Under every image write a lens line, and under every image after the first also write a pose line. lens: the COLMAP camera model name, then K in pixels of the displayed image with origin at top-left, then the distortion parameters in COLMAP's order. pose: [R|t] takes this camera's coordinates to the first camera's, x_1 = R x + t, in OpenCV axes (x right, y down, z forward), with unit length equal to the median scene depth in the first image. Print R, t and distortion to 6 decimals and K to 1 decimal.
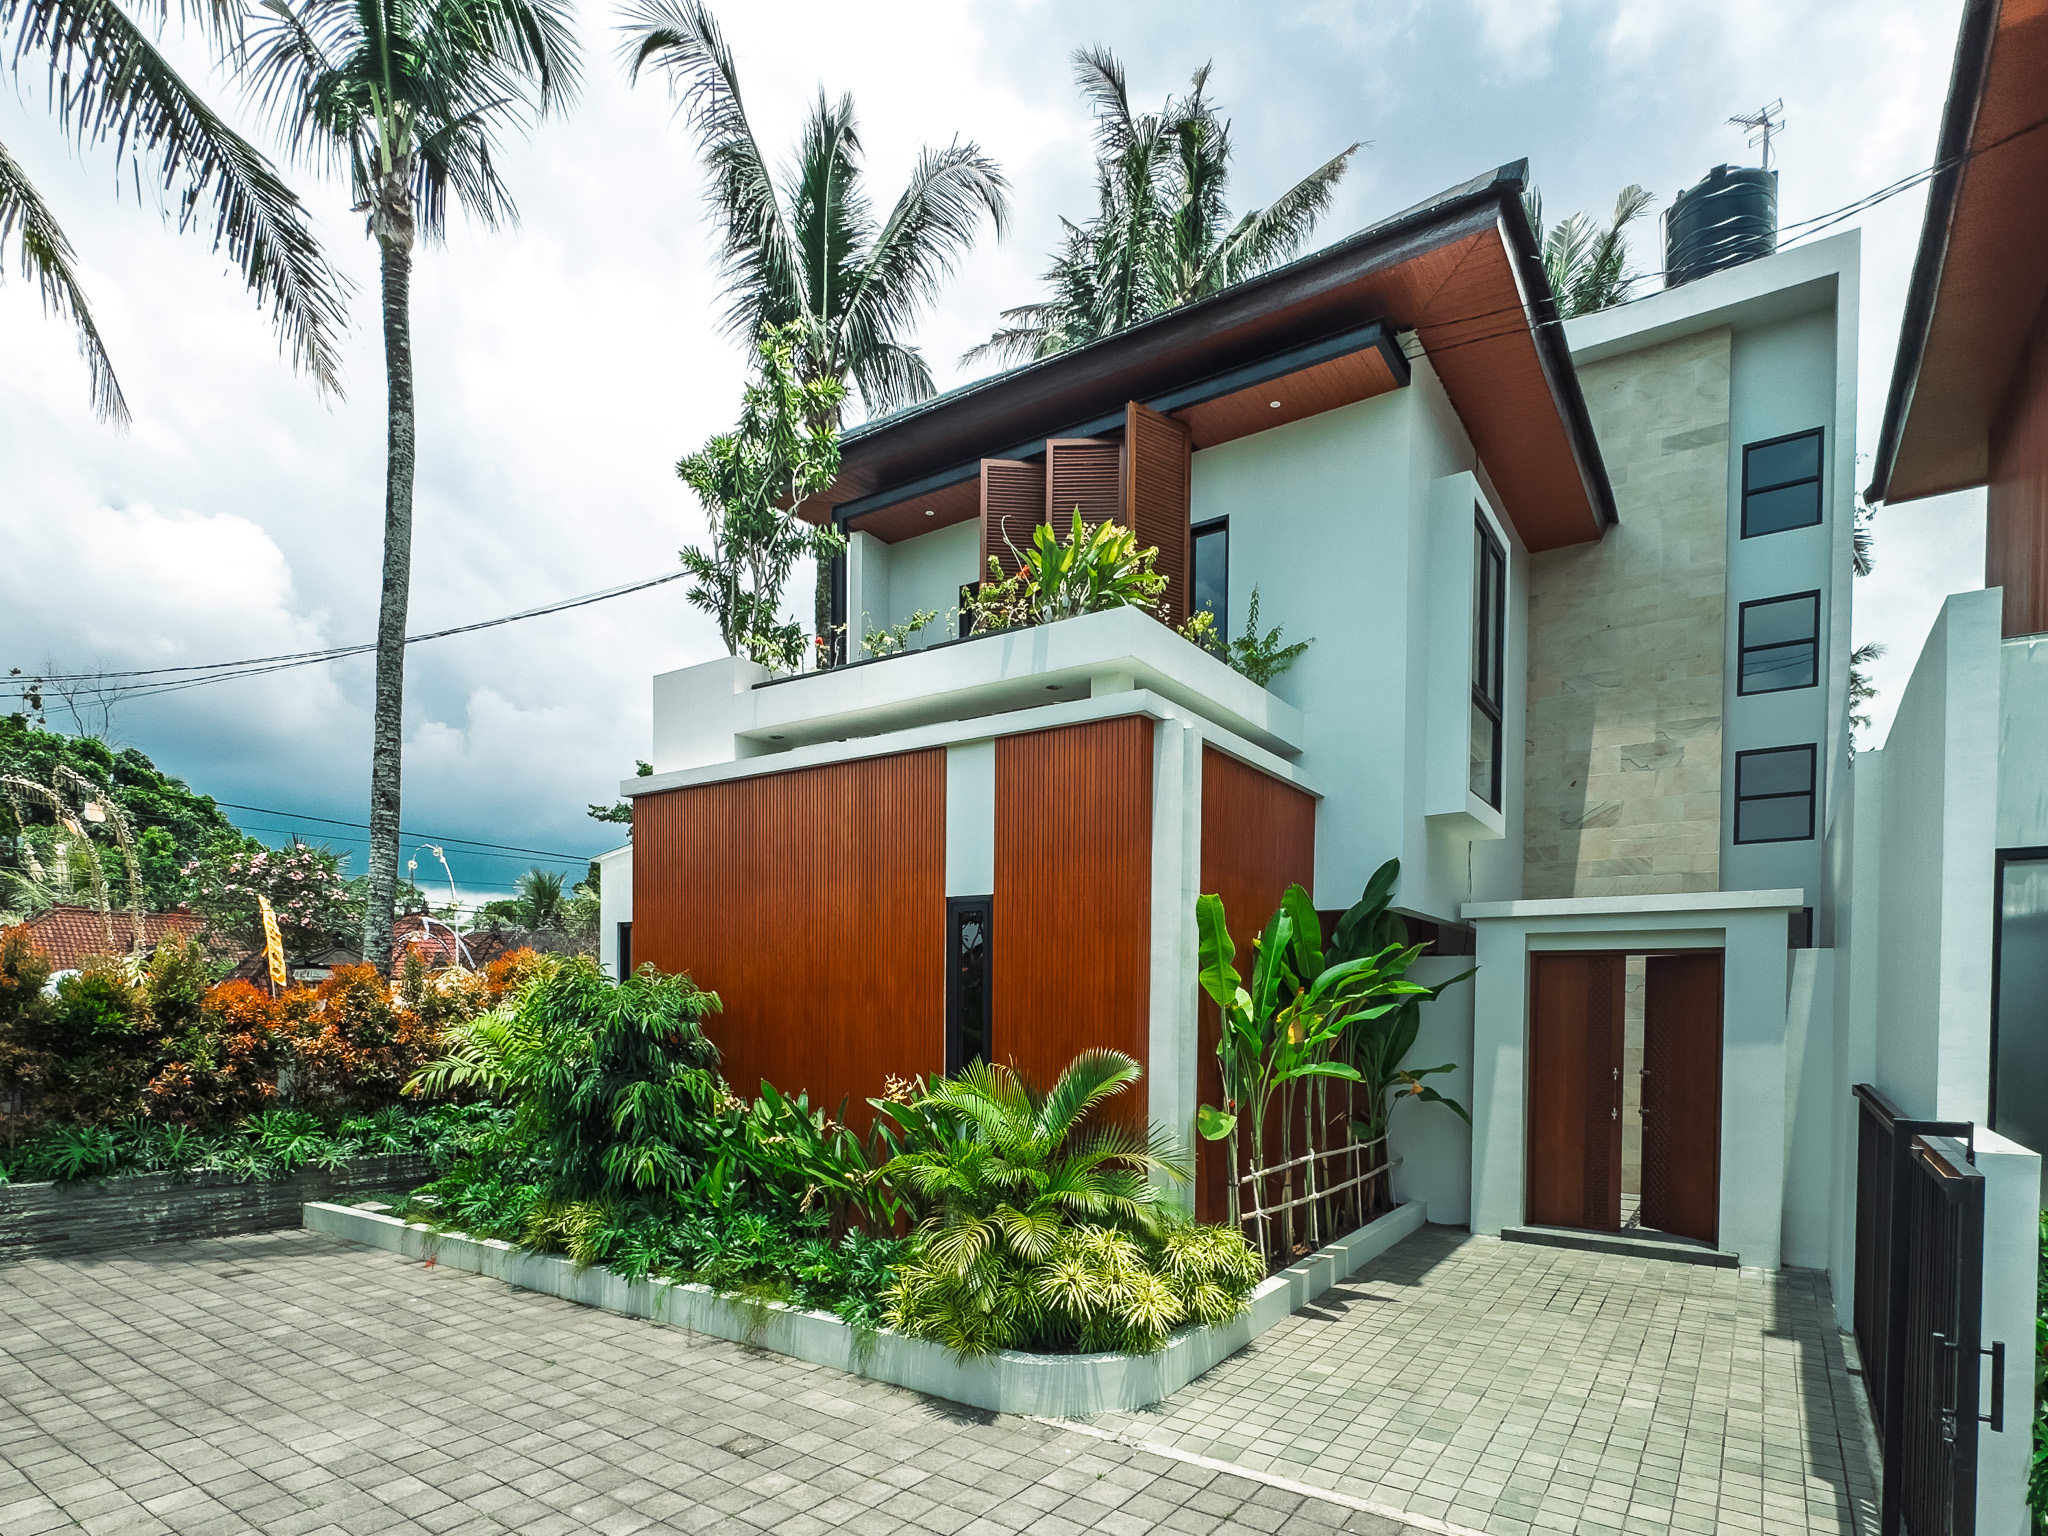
lens RADIAL K [[1073.3, 0, 1024.8], [0, 1073.3, 1022.5], [0, 0, 1]] dist [0.002313, 0.000158]
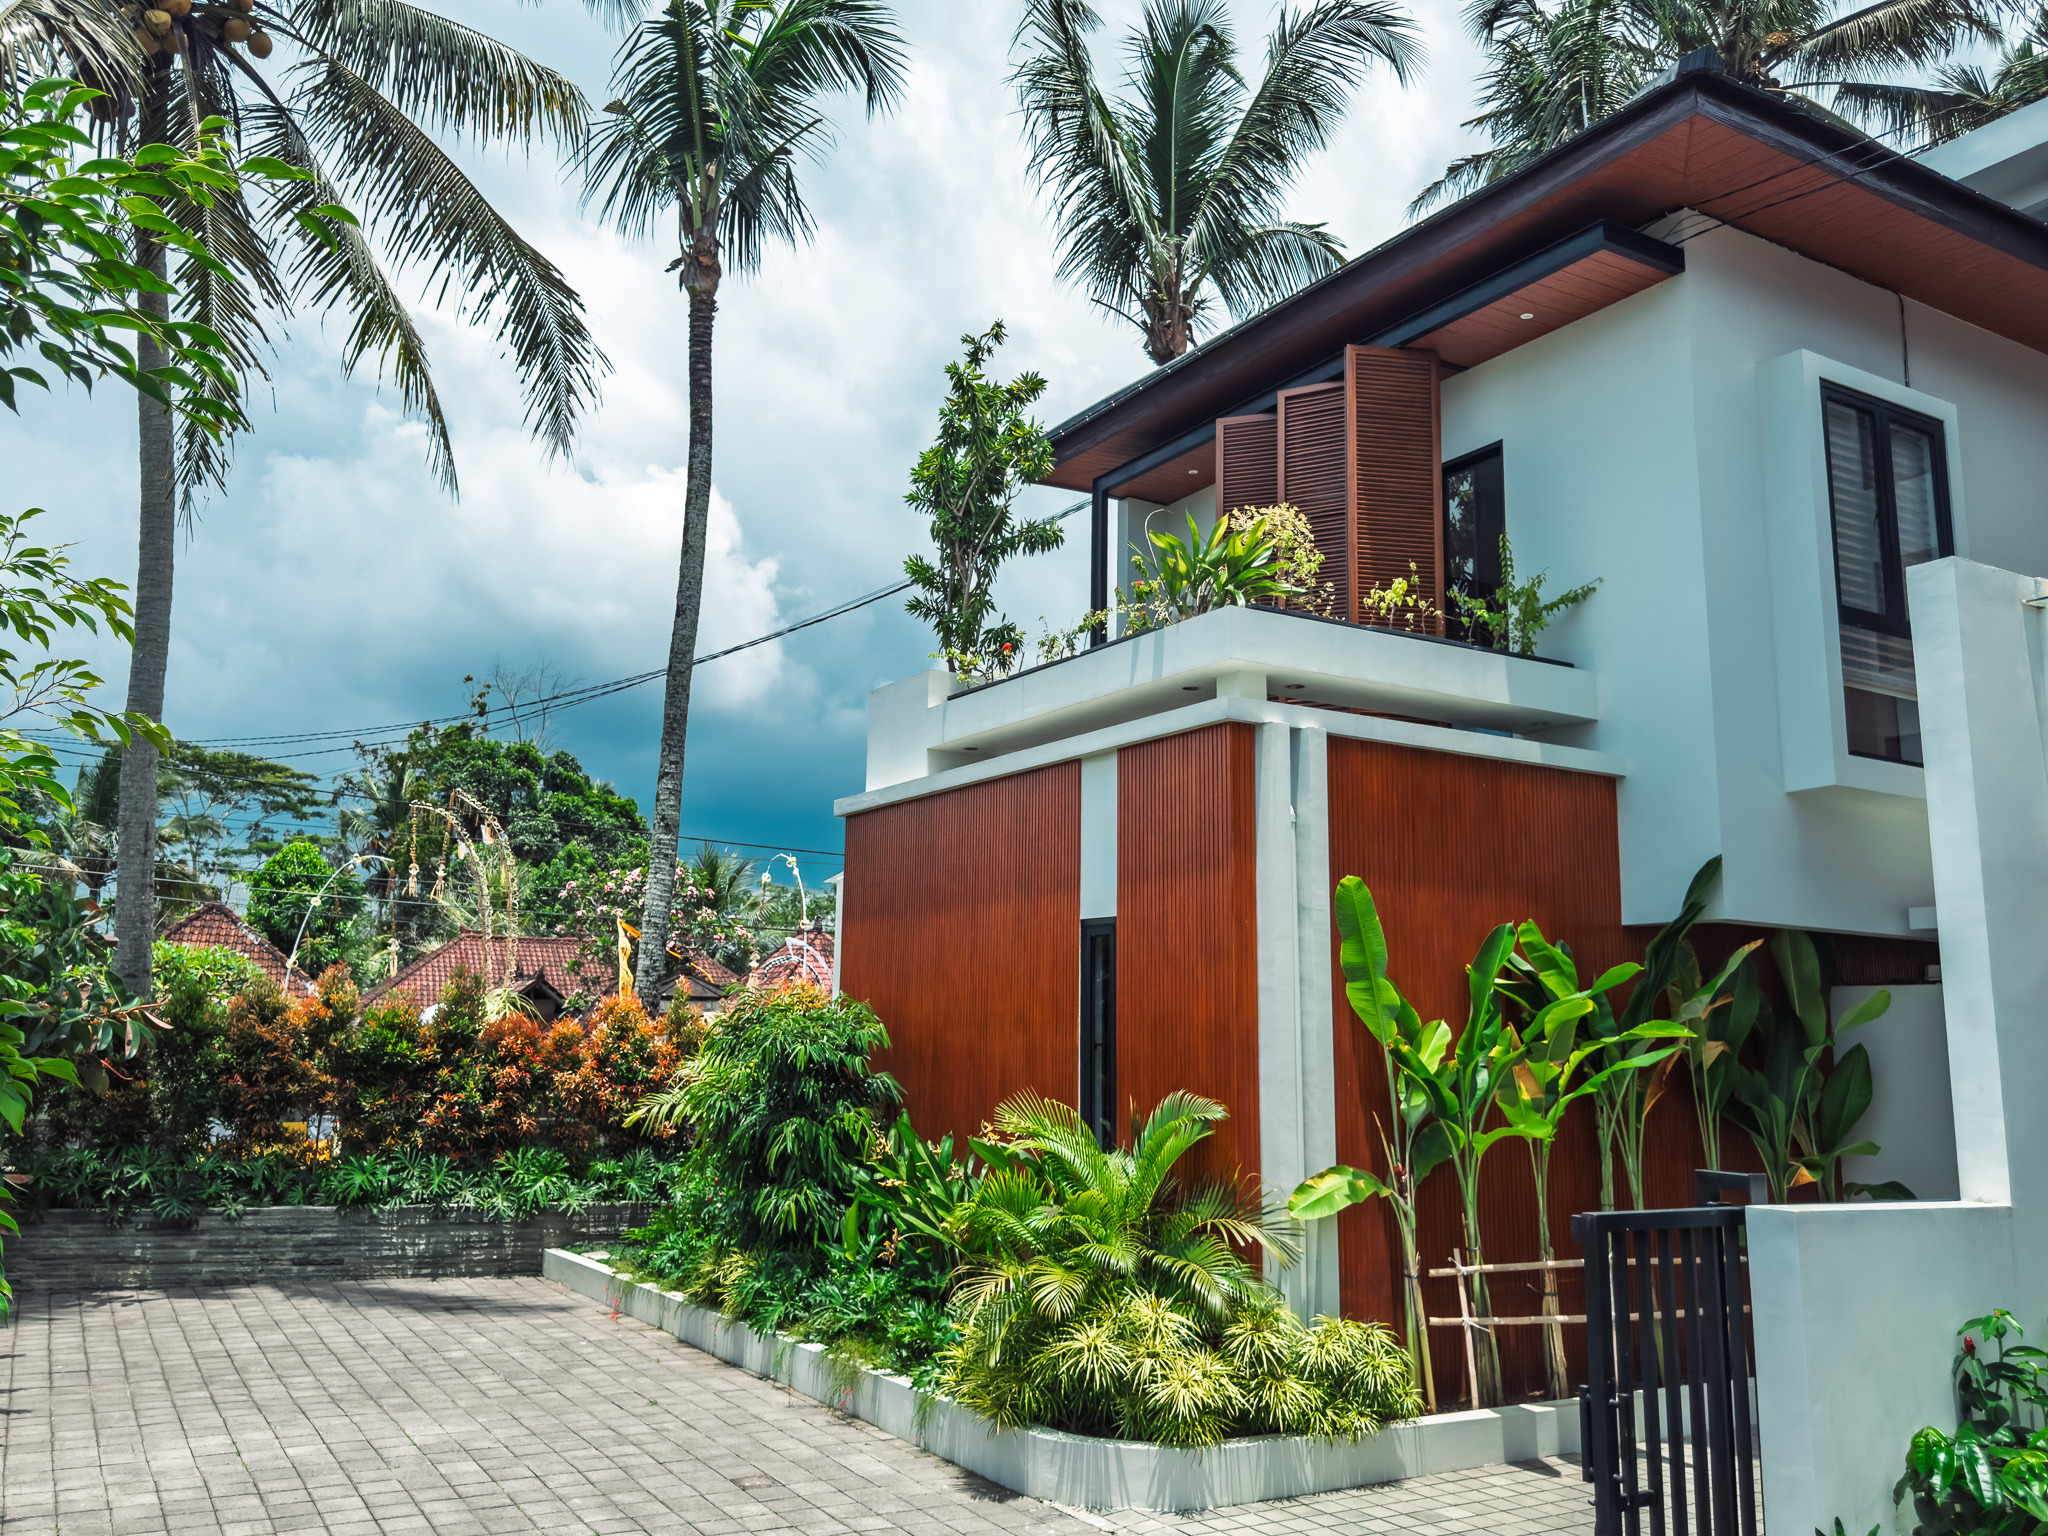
lens RADIAL K [[1607.0, 0, 1024.0], [0, 1607.0, 768.0], [0, 0, 1]] dist [0.177242, -0.297176]
pose [[0.910328, -0.056541, -0.410007, 0.361128], [-0.023511, 0.981961, -0.187616, 0.012755], [0.413219, 0.180431, 0.892577, -0.216952]]
